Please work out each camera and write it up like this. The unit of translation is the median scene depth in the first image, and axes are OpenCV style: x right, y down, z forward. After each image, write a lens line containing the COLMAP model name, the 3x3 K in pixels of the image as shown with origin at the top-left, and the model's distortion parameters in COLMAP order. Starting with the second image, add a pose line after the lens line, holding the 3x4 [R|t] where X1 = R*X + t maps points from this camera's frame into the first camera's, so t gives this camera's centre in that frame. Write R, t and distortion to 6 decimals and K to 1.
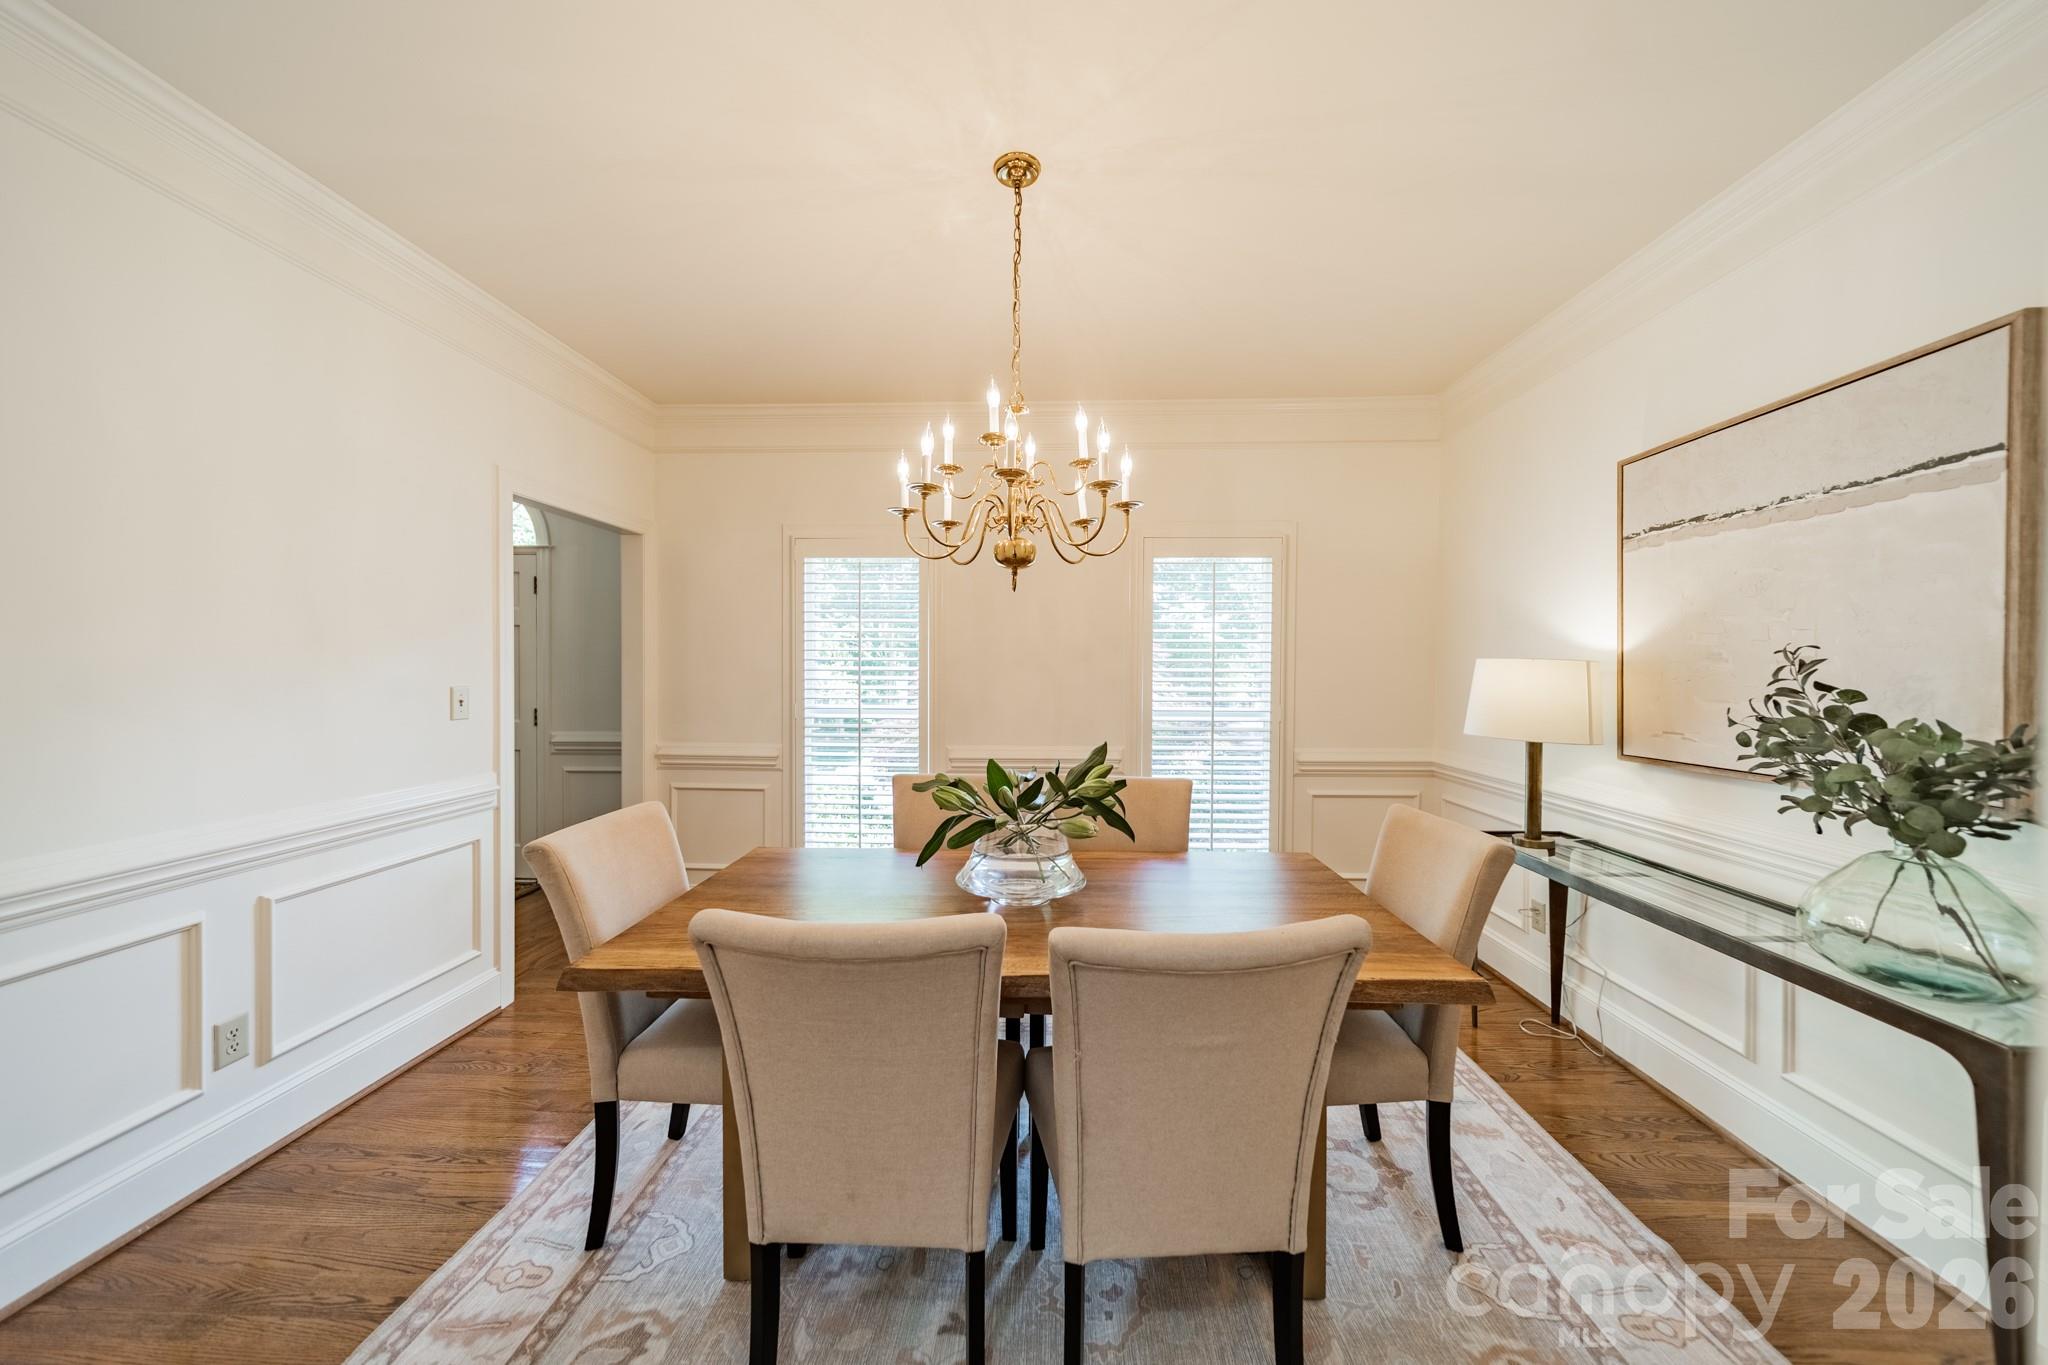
lens RADIAL K [[718.2, 0, 1027.1], [0, 718.2, 679.1], [0, 0, 1]] dist [0.007444, 0.000253]
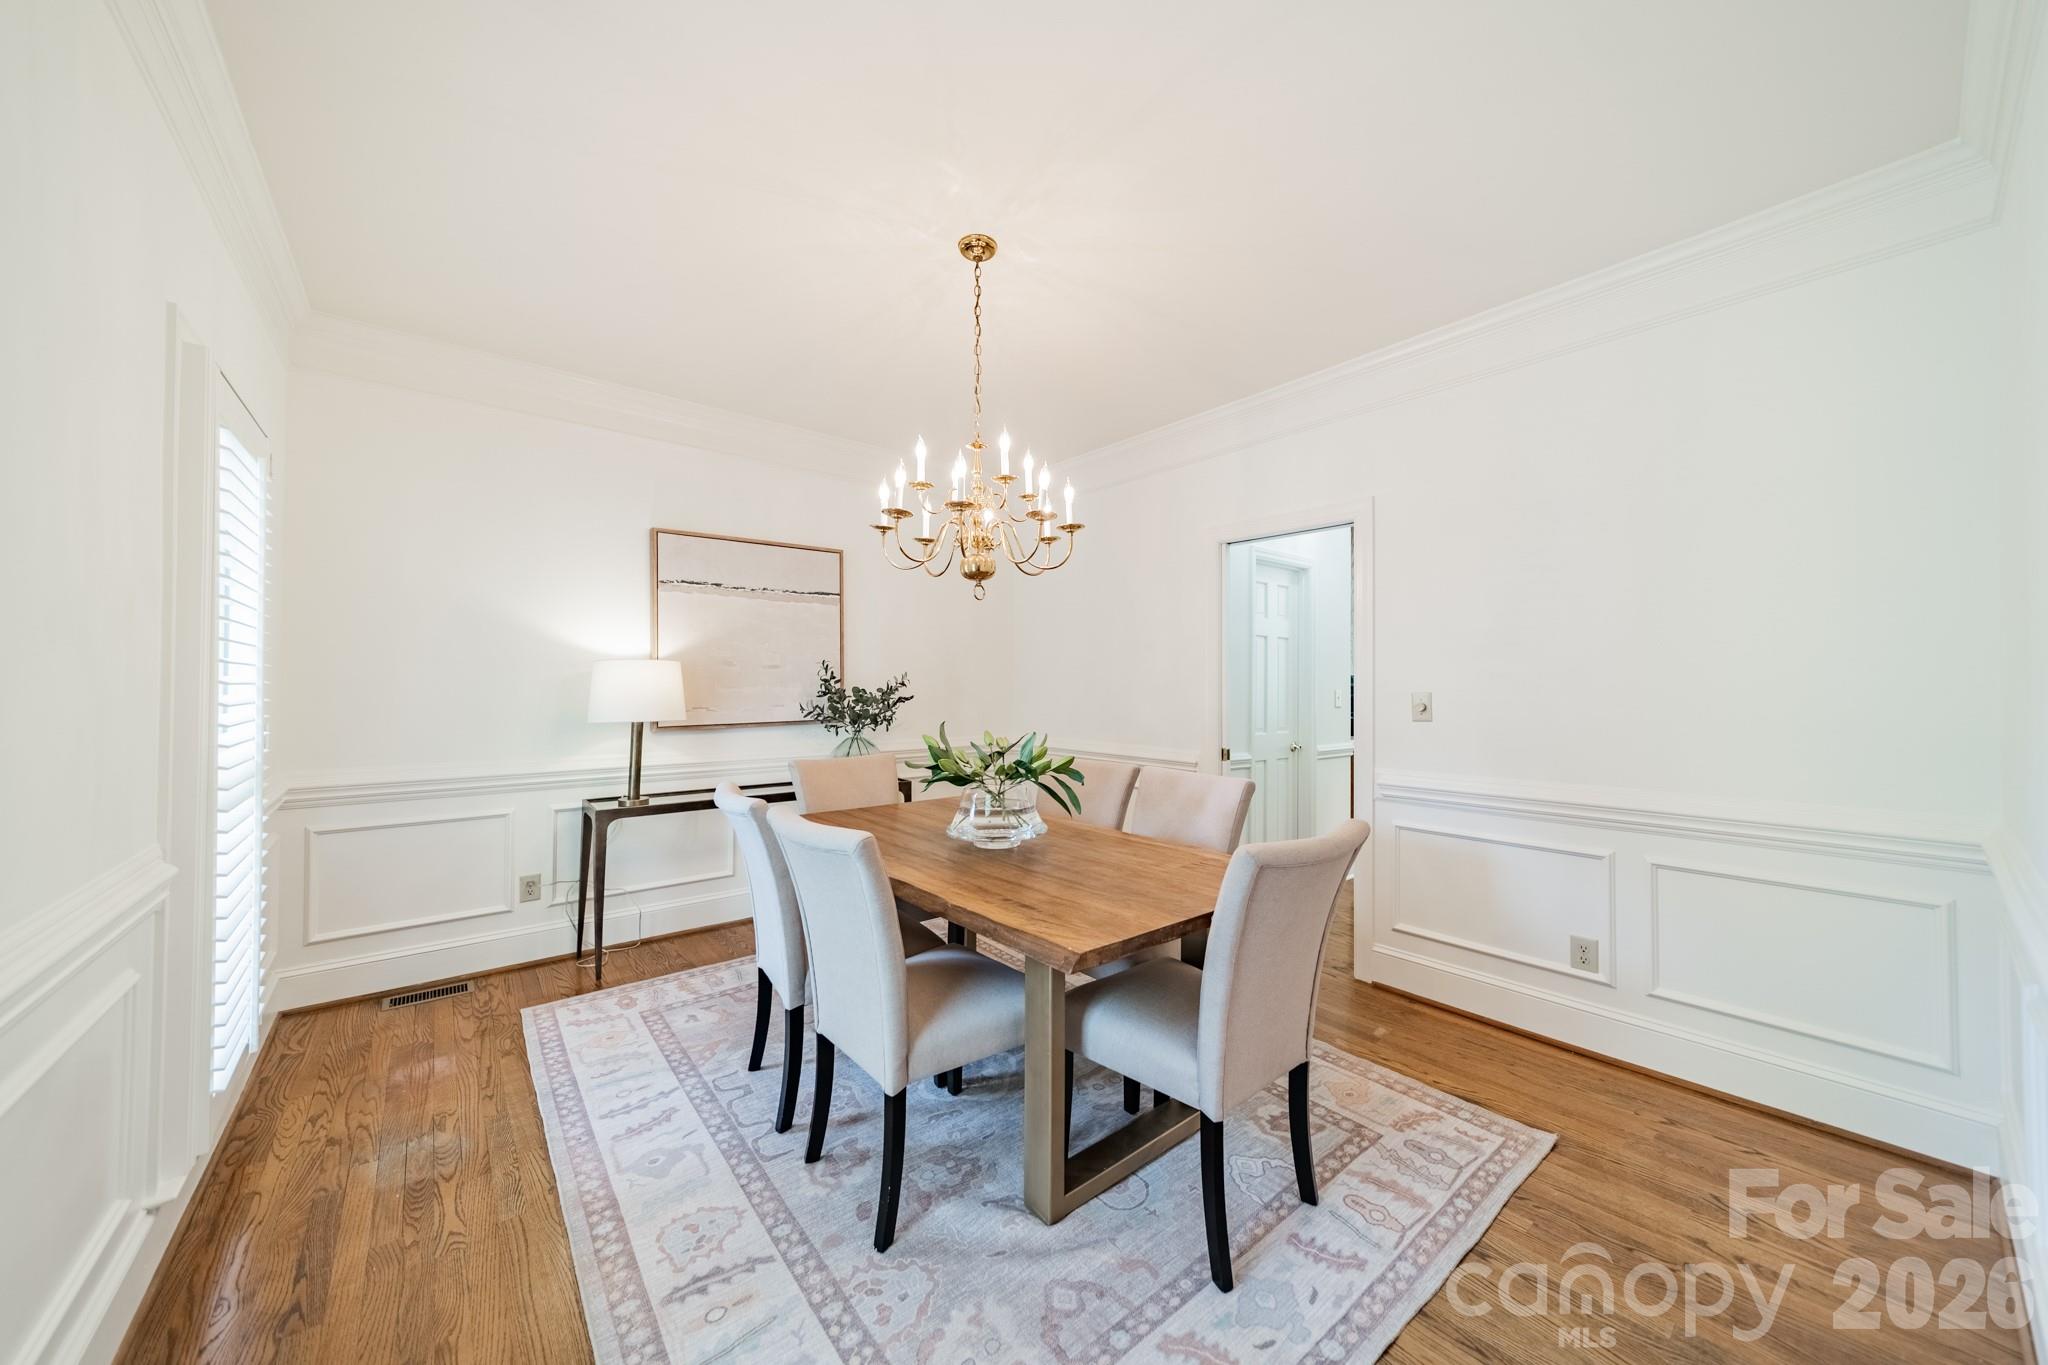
lens RADIAL K [[718.2, 0, 1027.1], [0, 718.2, 679.1], [0, 0, 1]] dist [0.007444, 0.000253]
pose [[-0.659148, -0.000361, 0.752013, -0.965702], [0.008593, 0.999931, 0.008013, 0.000952], [-0.751964, 0.011744, -0.659099, 1.726637]]
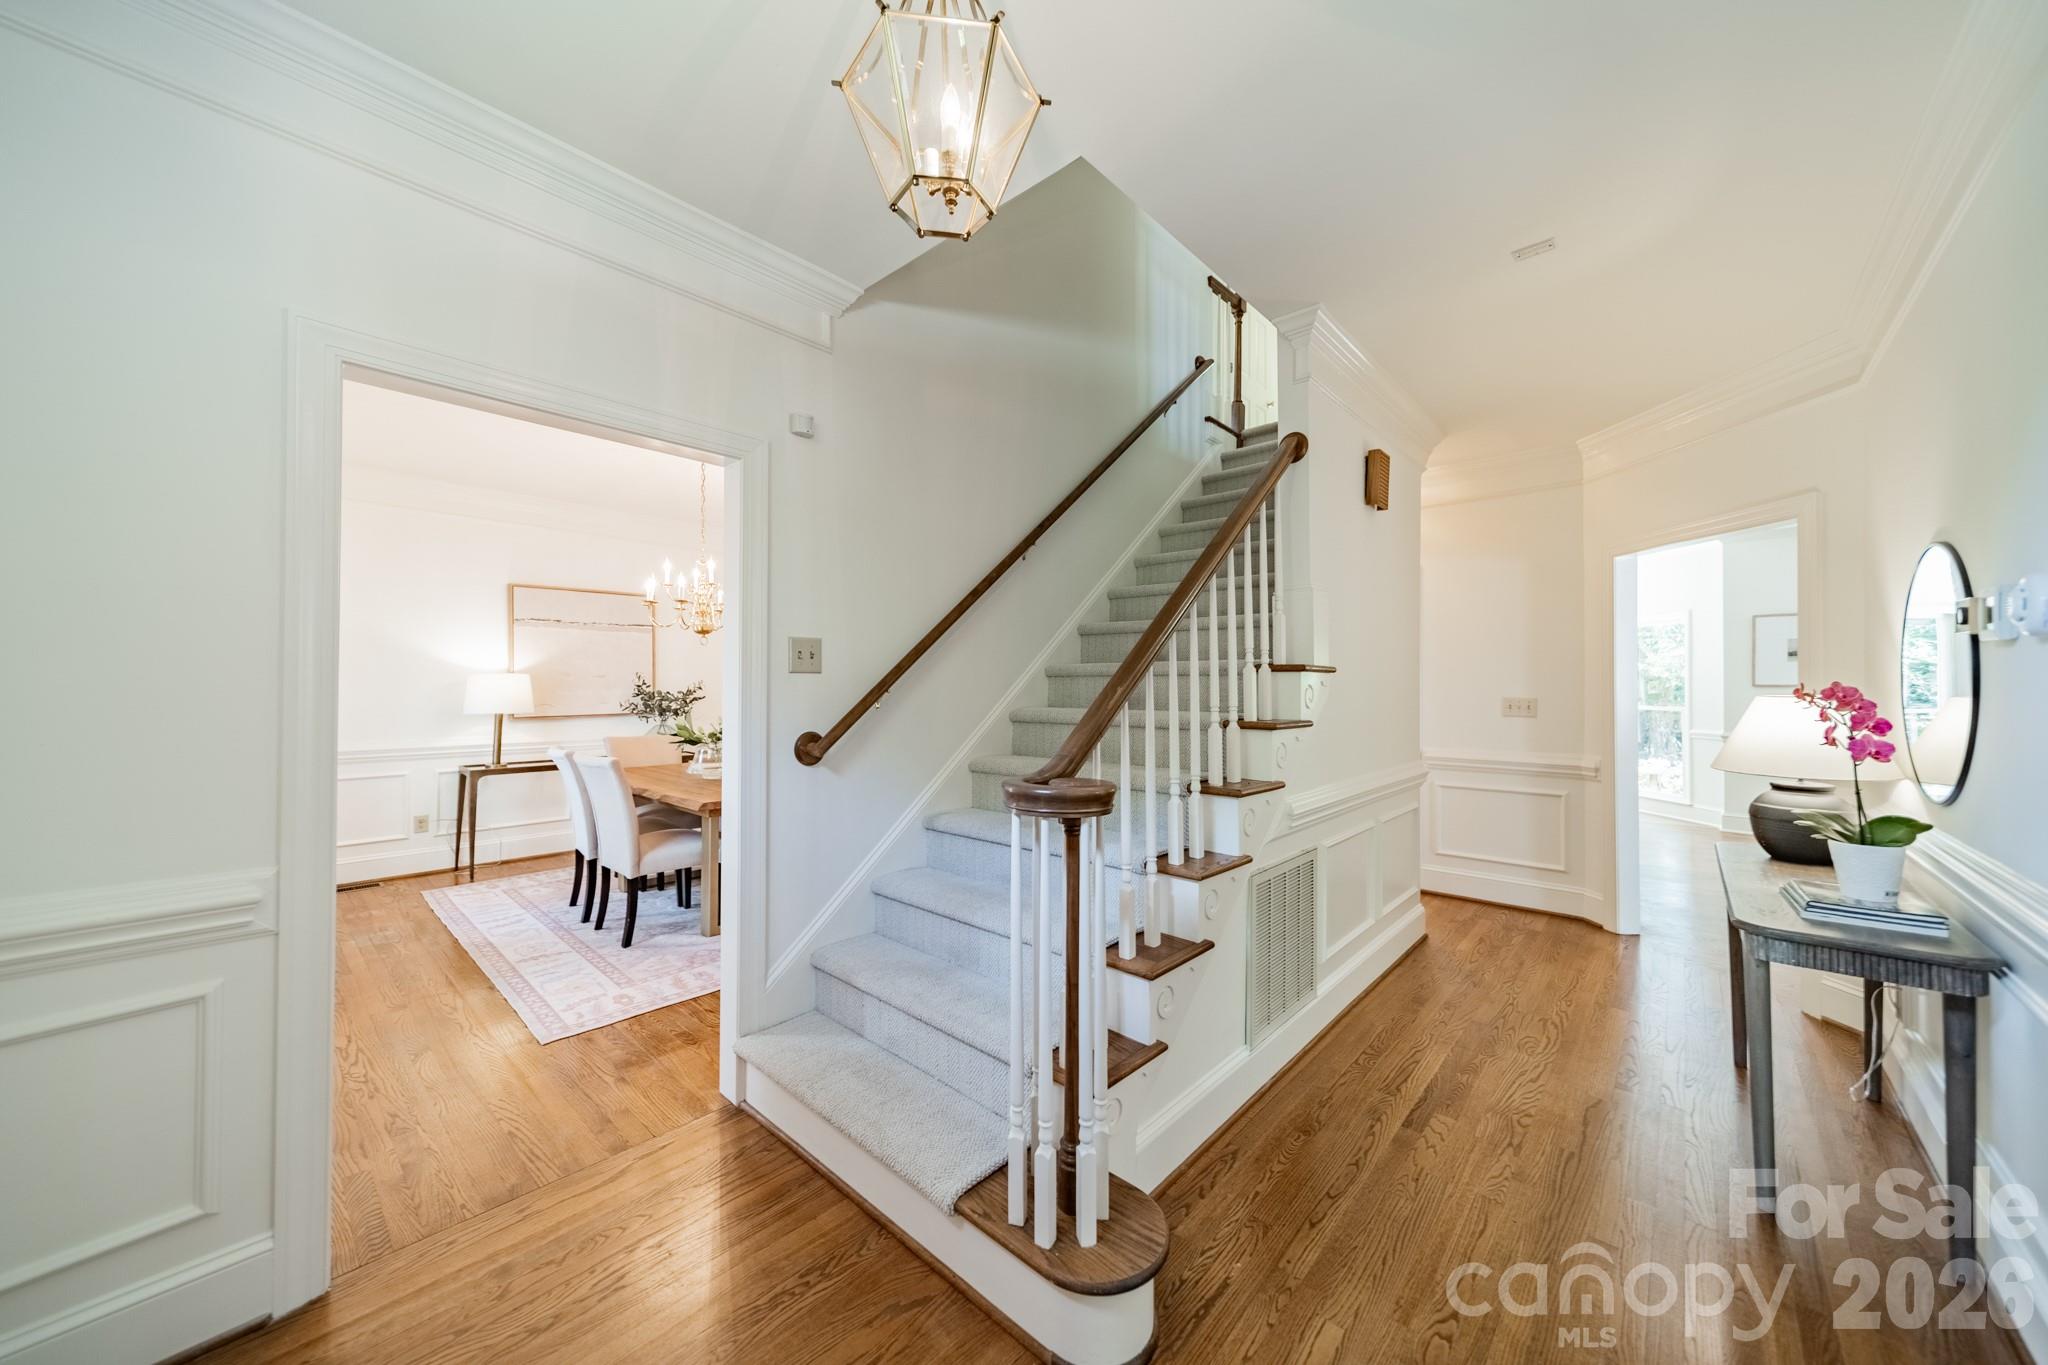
lens RADIAL K [[718.2, 0, 1027.1], [0, 718.2, 679.1], [0, 0, 1]] dist [0.007444, 0.000253]
pose [[-0.760423, -0.002855, 0.649421, -2.201915], [0.006840, 0.999900, 0.012405, -0.037097], [-0.649392, 0.013875, -0.760328, 2.034052]]
